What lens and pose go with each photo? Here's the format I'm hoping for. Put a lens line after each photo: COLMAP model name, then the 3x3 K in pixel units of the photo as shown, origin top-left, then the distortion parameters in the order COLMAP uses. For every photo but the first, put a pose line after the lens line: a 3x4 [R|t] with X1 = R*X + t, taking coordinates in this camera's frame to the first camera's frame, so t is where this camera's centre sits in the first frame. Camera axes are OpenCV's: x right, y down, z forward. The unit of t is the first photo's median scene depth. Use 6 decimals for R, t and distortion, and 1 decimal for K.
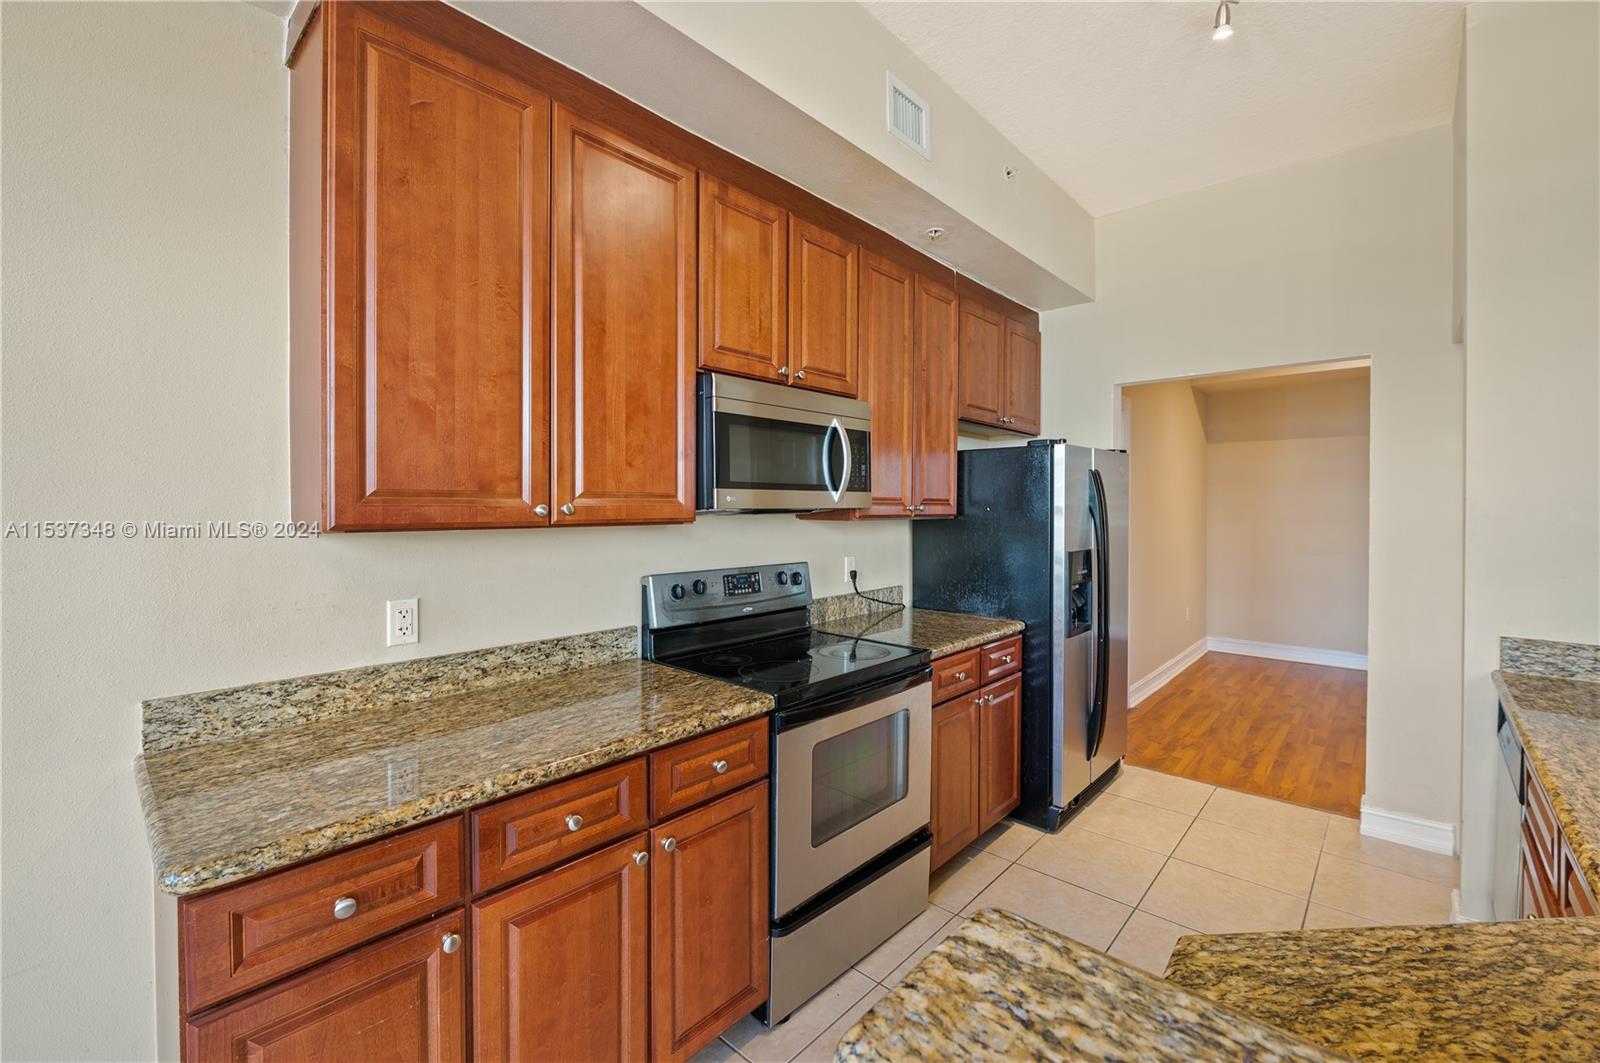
lens RADIAL K [[672.7, 0, 781.5], [0, 672.7, 515.9], [0, 0, 1]] dist [0.001981, -0.000851]
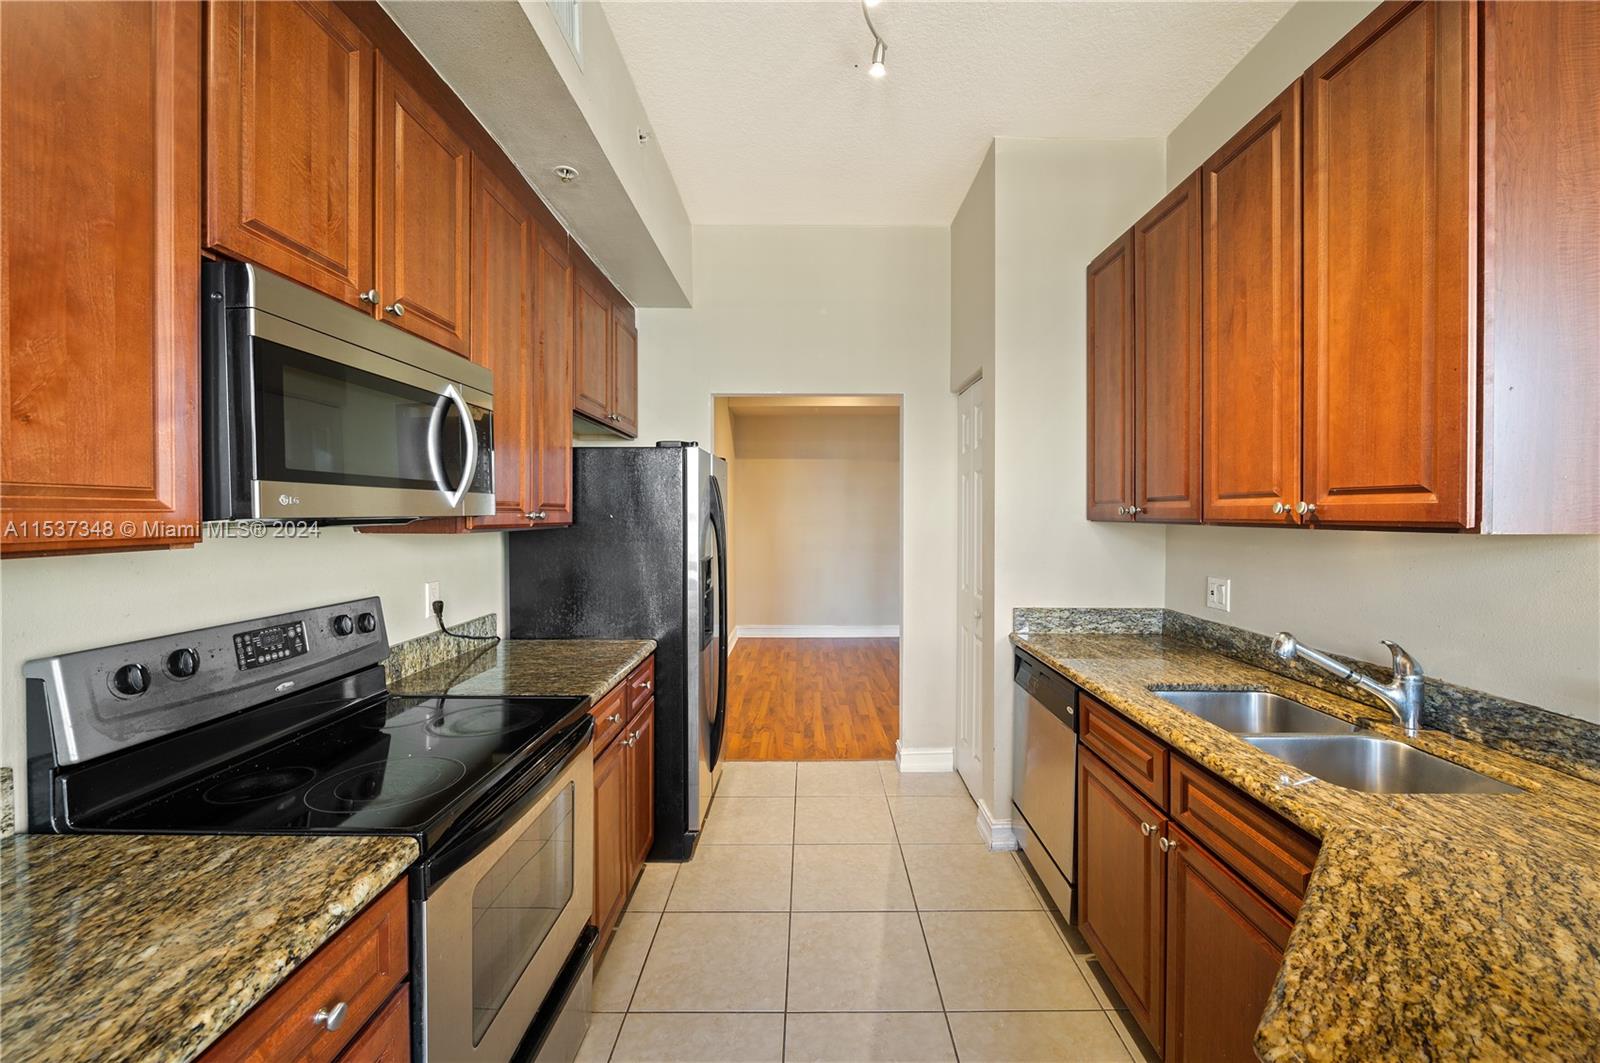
lens RADIAL K [[654.9, 0, 822.2], [0, 654.9, 522.5], [0, 0, 1]] dist [-0.005024, -0.000973]
pose [[0.719536, -0.011013, 0.694368, -0.111236], [0.010744, 0.999931, 0.004727, -0.003888], [-0.694372, 0.004059, 0.719605, 0.257891]]
